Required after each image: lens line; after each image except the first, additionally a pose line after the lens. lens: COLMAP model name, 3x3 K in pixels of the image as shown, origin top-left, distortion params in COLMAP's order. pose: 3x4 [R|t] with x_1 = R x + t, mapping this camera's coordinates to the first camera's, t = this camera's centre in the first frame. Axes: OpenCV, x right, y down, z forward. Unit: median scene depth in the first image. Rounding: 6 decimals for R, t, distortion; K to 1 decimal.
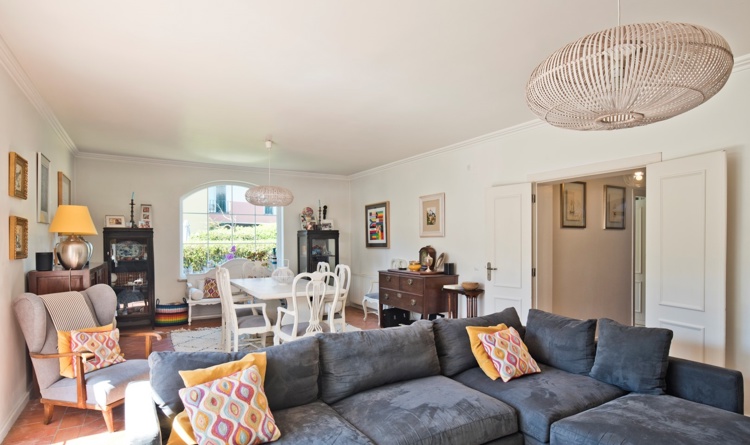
lens RADIAL K [[405.6, 0, 376.2], [0, 405.6, 247.3], [0, 0, 1]] dist [-0.002313, -0.001528]
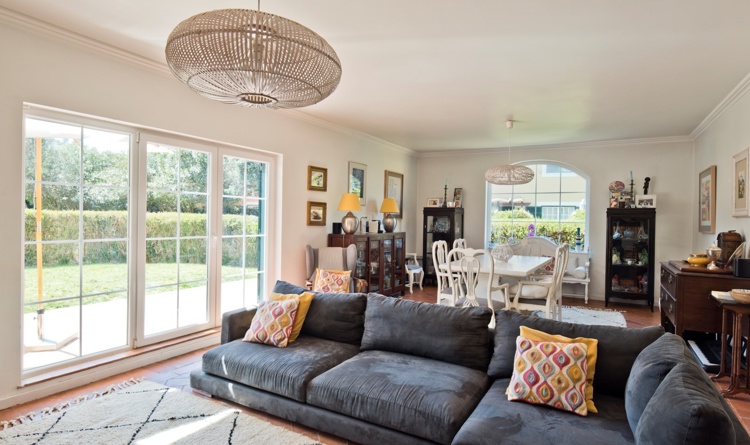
lens RADIAL K [[407.1, 0, 375.0], [0, 407.1, 222.5], [0, 0, 1]] dist [-0.000036, 0.000051]
pose [[0.499814, 0.022469, -0.865841, 0.405955], [-0.032218, 0.999454, 0.007339, -0.002903], [0.865533, 0.024227, 0.500265, 0.178175]]
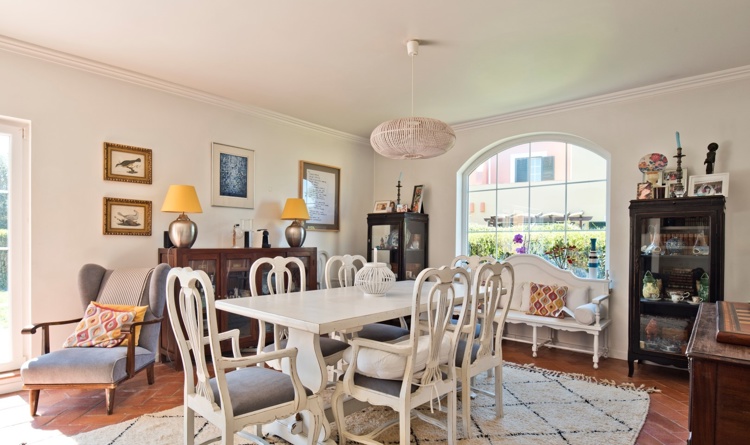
lens RADIAL K [[405.6, 0, 376.2], [0, 405.6, 247.3], [0, 0, 1]] dist [-0.002313, -0.001528]
pose [[0.325590, 0.018959, -0.945321, 0.229890], [-0.022971, 0.999662, 0.012137, 0.017560], [0.945232, 0.017763, 0.325916, 0.687101]]
